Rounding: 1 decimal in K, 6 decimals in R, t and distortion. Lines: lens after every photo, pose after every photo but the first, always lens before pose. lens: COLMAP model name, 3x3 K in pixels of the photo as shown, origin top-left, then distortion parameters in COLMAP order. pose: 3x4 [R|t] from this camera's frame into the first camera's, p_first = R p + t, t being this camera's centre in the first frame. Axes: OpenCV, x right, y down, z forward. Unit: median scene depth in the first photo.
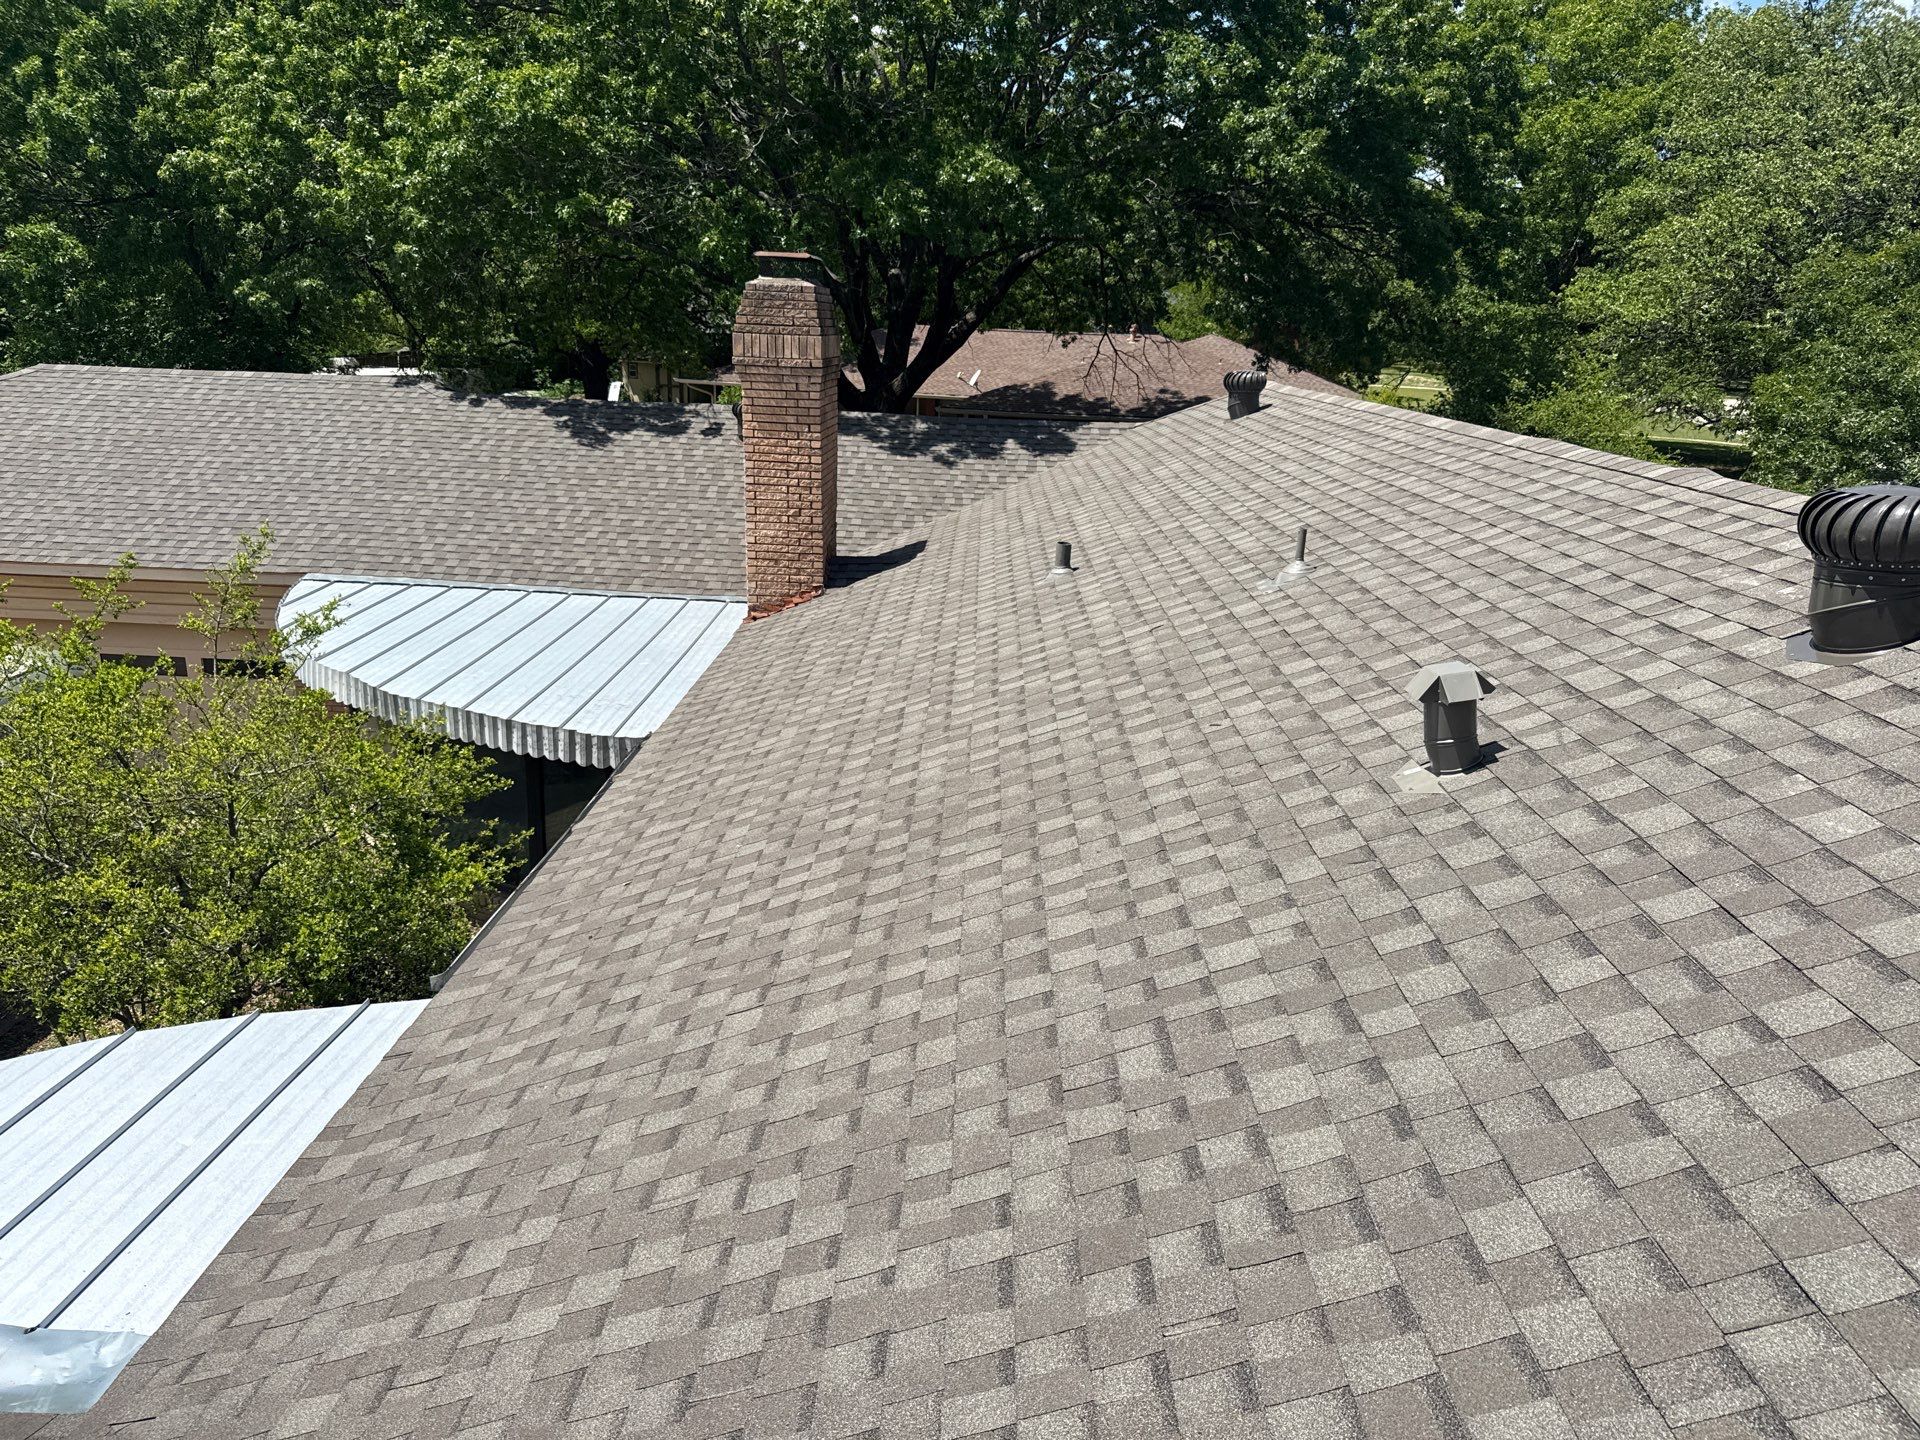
lens RADIAL K [[1327.7, 0, 951.3], [0, 1327.7, 736.2], [0, 0, 1]] dist [0.143923, -0.222619]
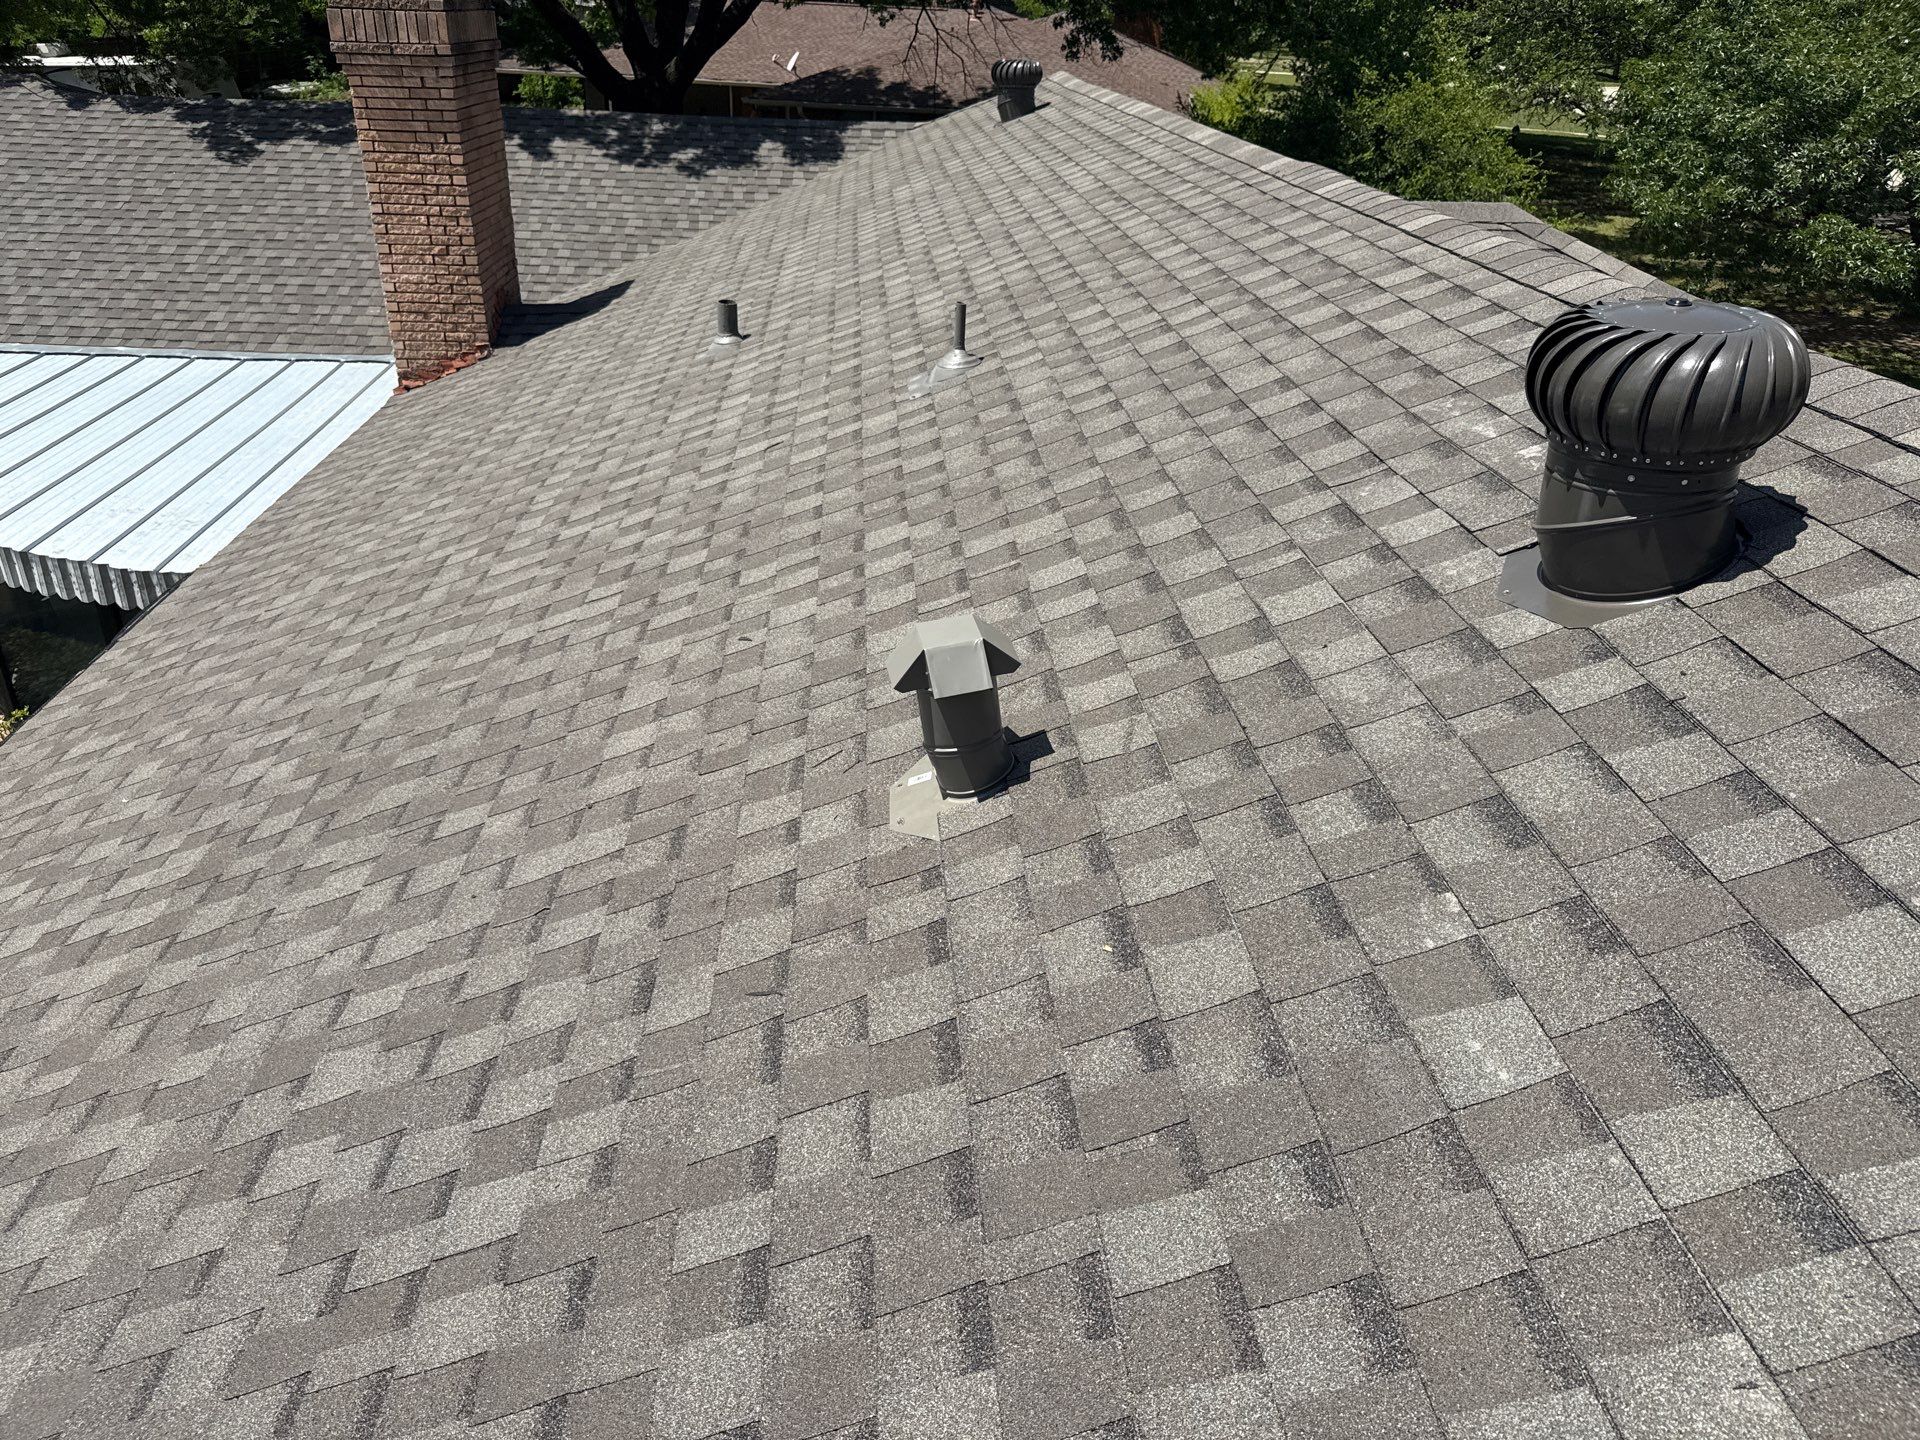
lens RADIAL K [[1330.4, 0, 960.0], [0, 1330.4, 720.0], [0, 0, 1]] dist [-0.001565, -0.004758]
pose [[0.996402, -0.040118, 0.074652, 0.103239], [0.024410, 0.979386, 0.200515, -0.040216], [-0.081157, -0.197972, 0.976842, 0.133991]]
